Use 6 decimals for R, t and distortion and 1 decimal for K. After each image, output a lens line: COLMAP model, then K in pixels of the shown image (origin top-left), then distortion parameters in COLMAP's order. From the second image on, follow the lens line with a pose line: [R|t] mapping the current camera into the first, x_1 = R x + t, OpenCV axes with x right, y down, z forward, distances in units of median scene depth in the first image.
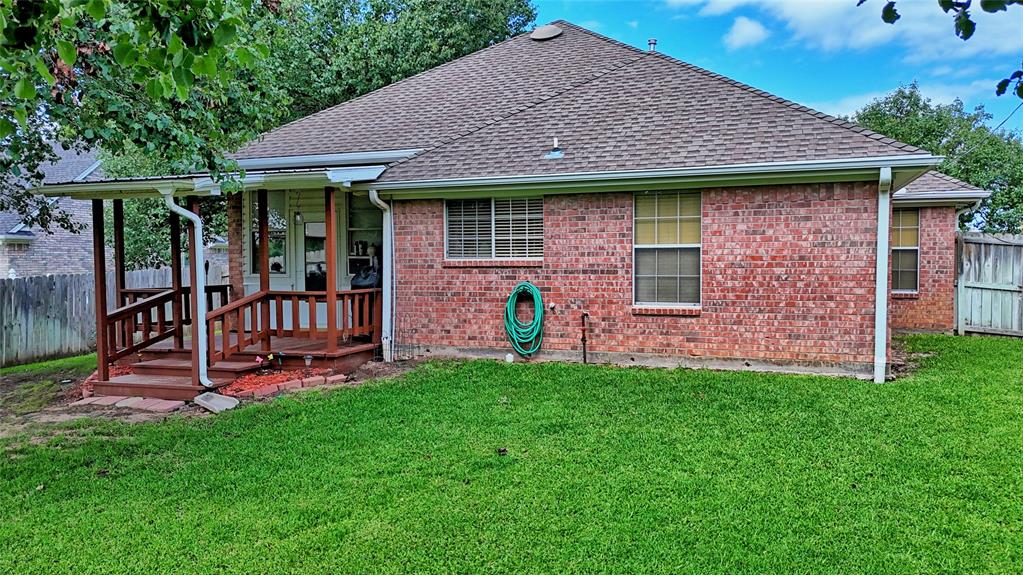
lens RADIAL K [[762.6, 0, 511.5], [0, 762.6, 287.5], [0, 0, 1]] dist [0.028137, 0.000748]
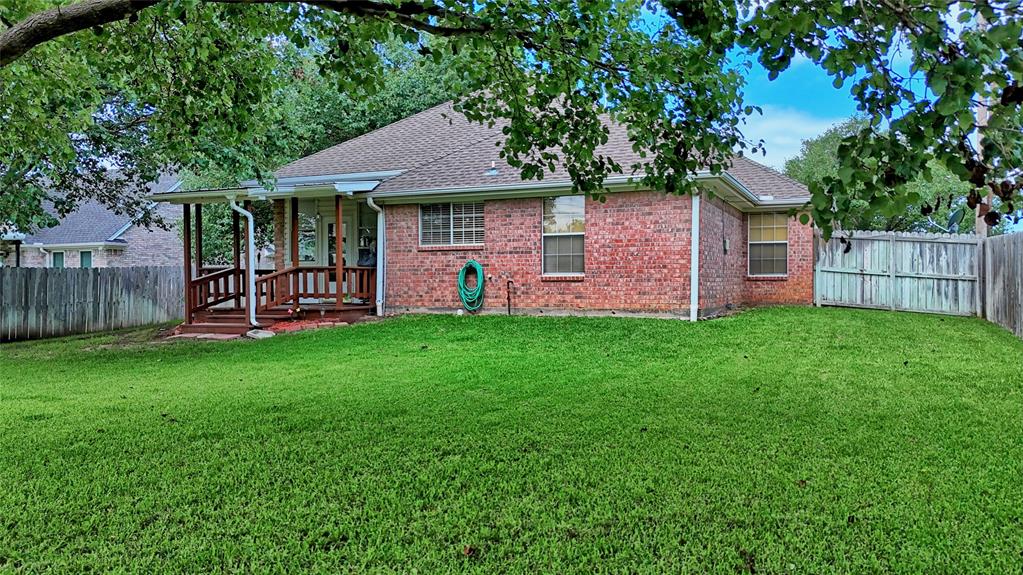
lens RADIAL K [[752.6, 0, 511.5], [0, 752.6, 287.5], [0, 0, 1]] dist [0.058086, -0.070759]
pose [[0.997788, 0.002696, -0.066423, 0.187887], [-0.004461, 0.999641, -0.026437, 0.081739], [0.066328, 0.026675, 0.997441, -0.417432]]
